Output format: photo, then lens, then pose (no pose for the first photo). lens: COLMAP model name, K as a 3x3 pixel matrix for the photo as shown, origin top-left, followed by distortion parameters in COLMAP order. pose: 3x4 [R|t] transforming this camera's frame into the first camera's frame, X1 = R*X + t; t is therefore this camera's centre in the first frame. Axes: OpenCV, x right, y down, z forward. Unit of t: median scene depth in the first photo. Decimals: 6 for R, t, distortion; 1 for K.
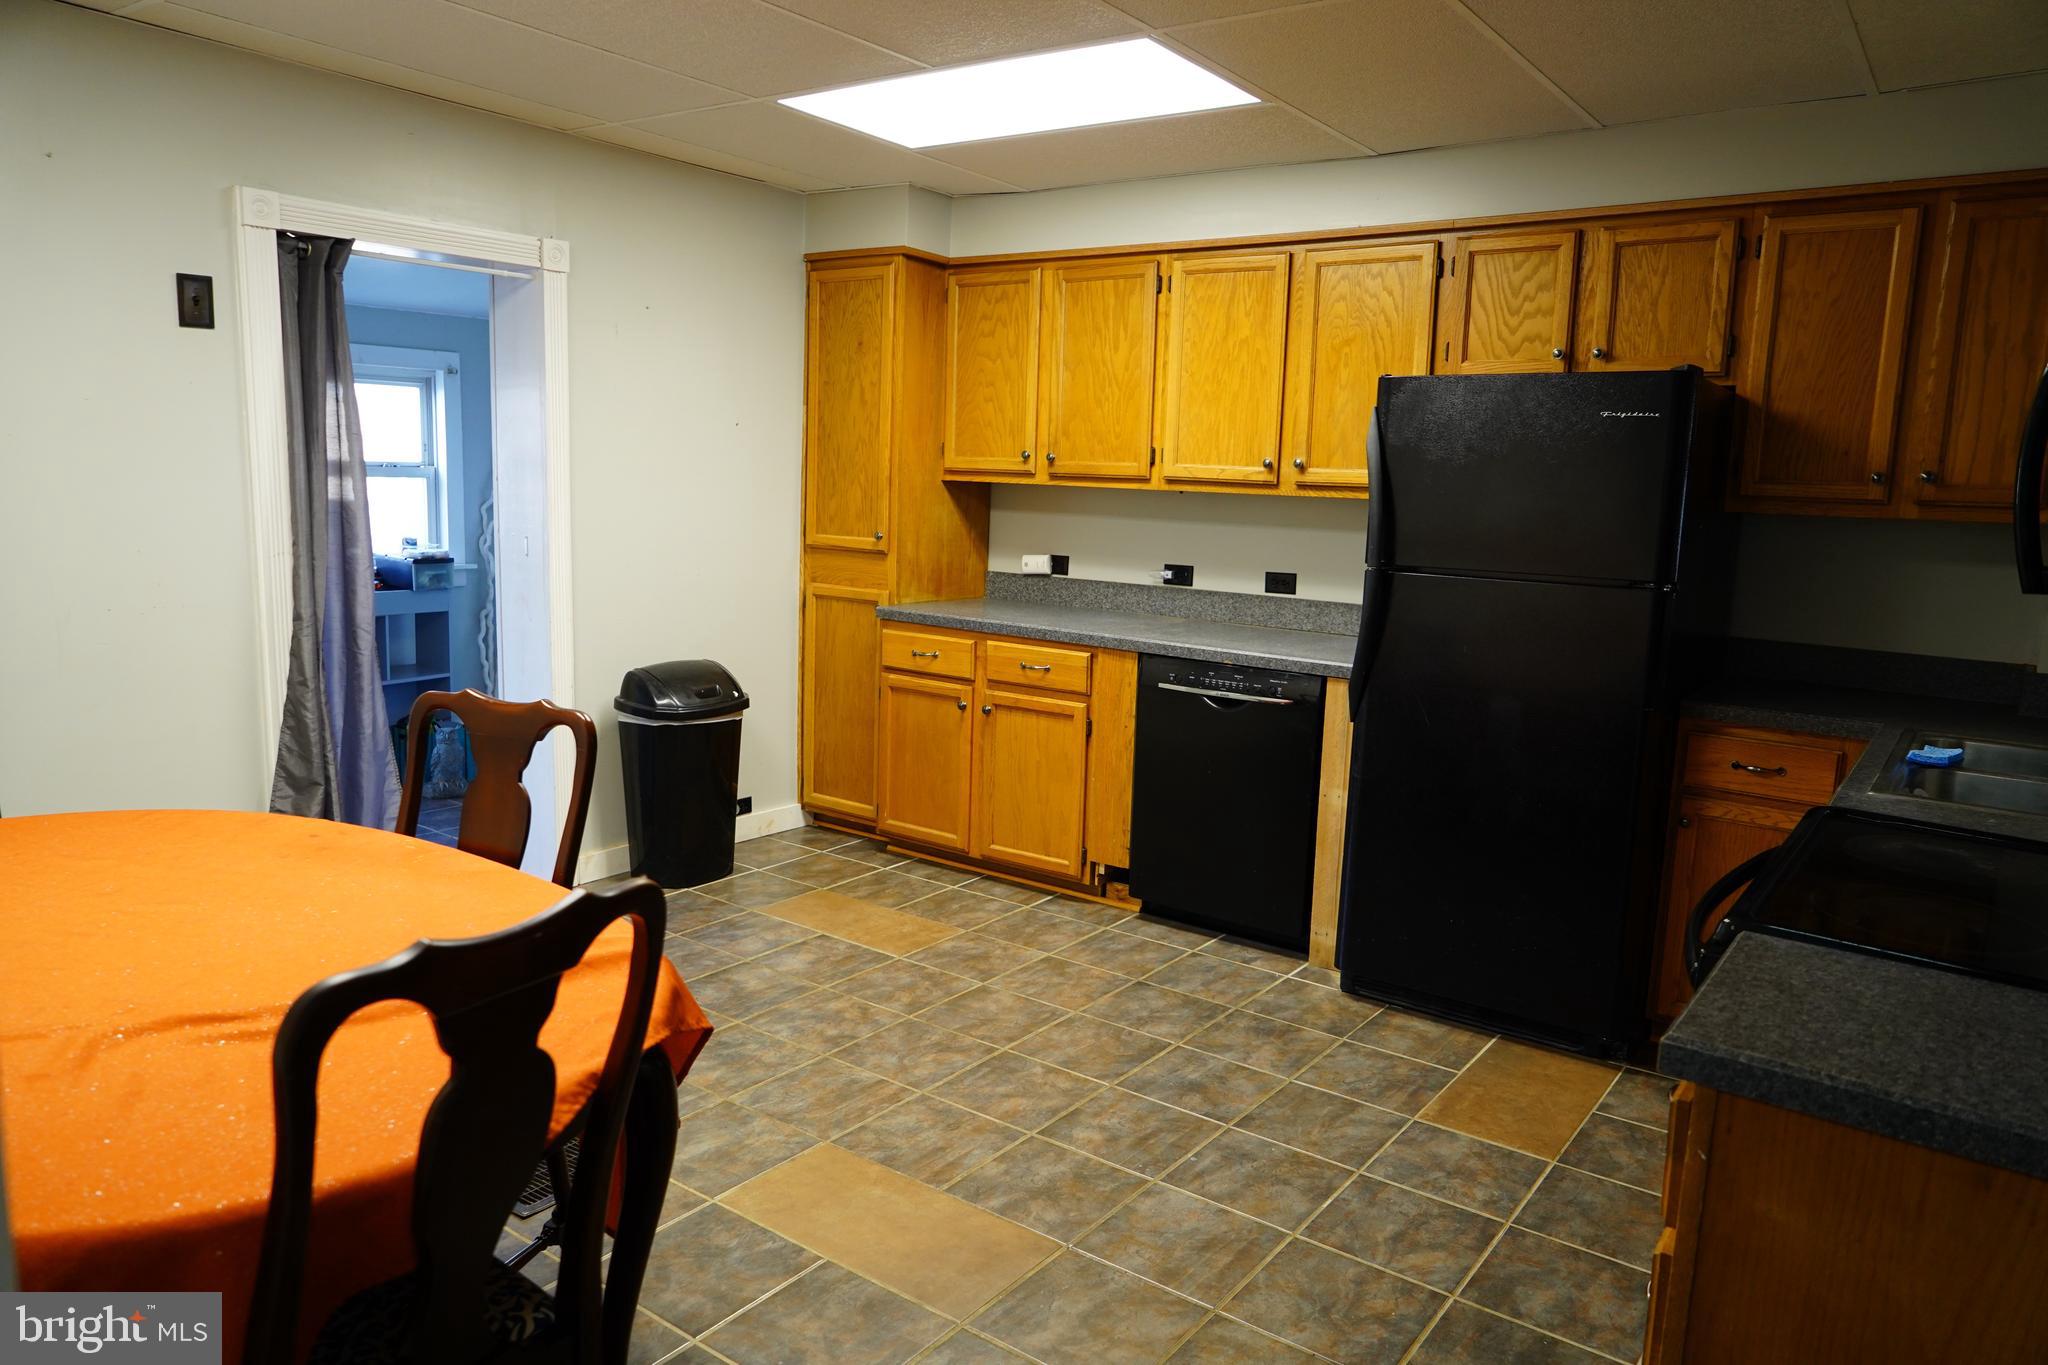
lens RADIAL K [[1381.3, 0, 1019.9], [0, 1381.3, 676.5], [0, 0, 1]] dist [-0.036080, 0.031088]
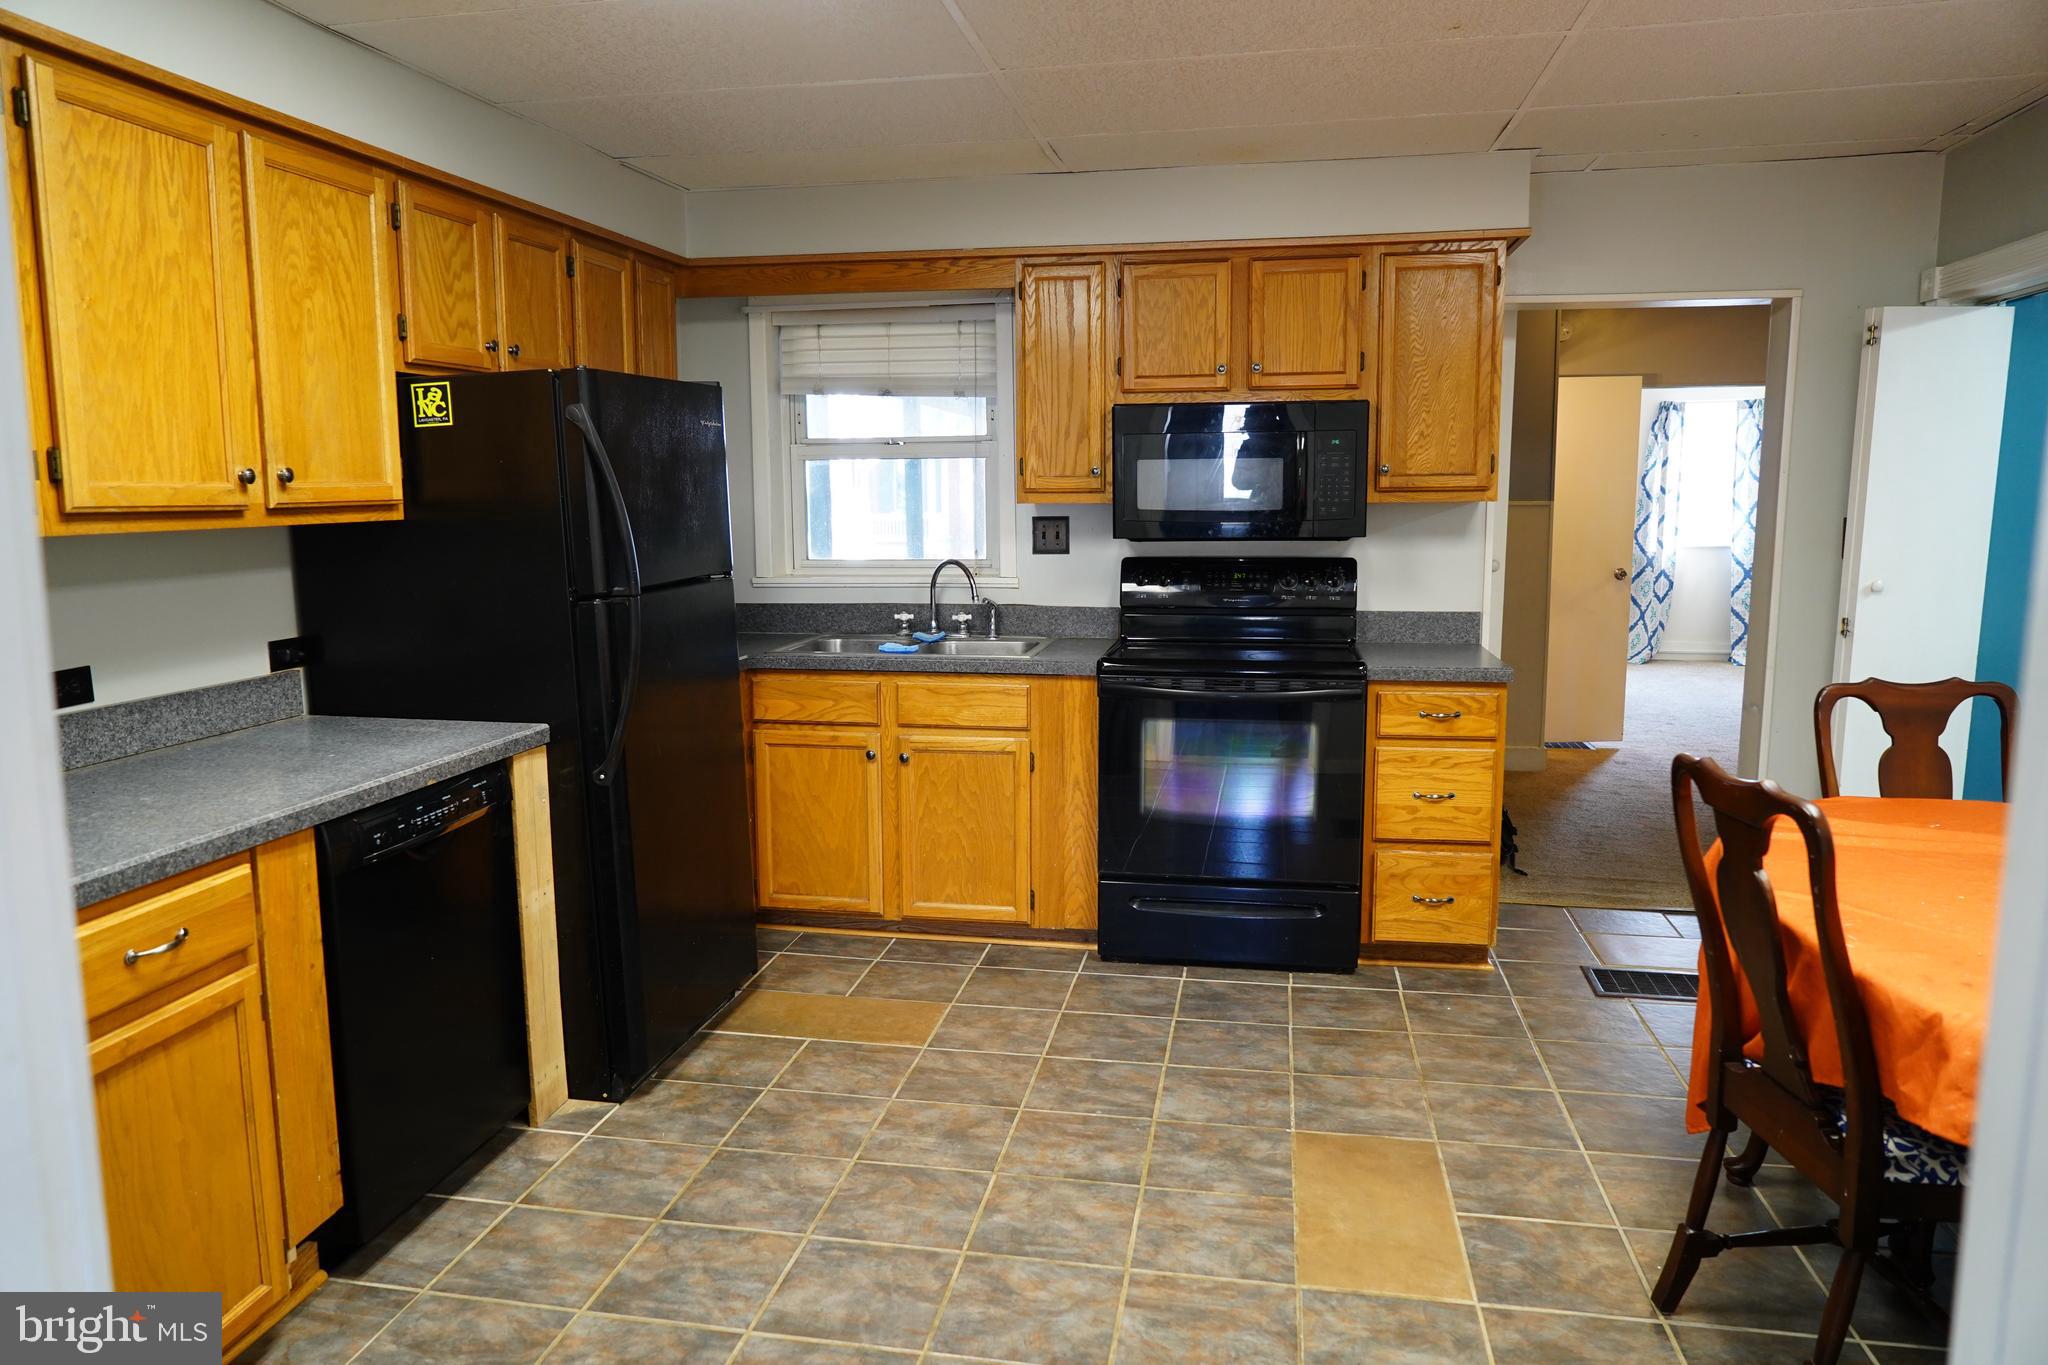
lens RADIAL K [[1381.3, 0, 1016.1], [0, 1381.3, 677.6], [0, 0, 1]] dist [-0.036080, 0.031088]
pose [[-0.441740, -0.155715, 0.883526, -0.580152], [0.124435, 0.964668, 0.232231, -0.188542], [-0.888471, 0.212527, -0.406756, 1.089976]]
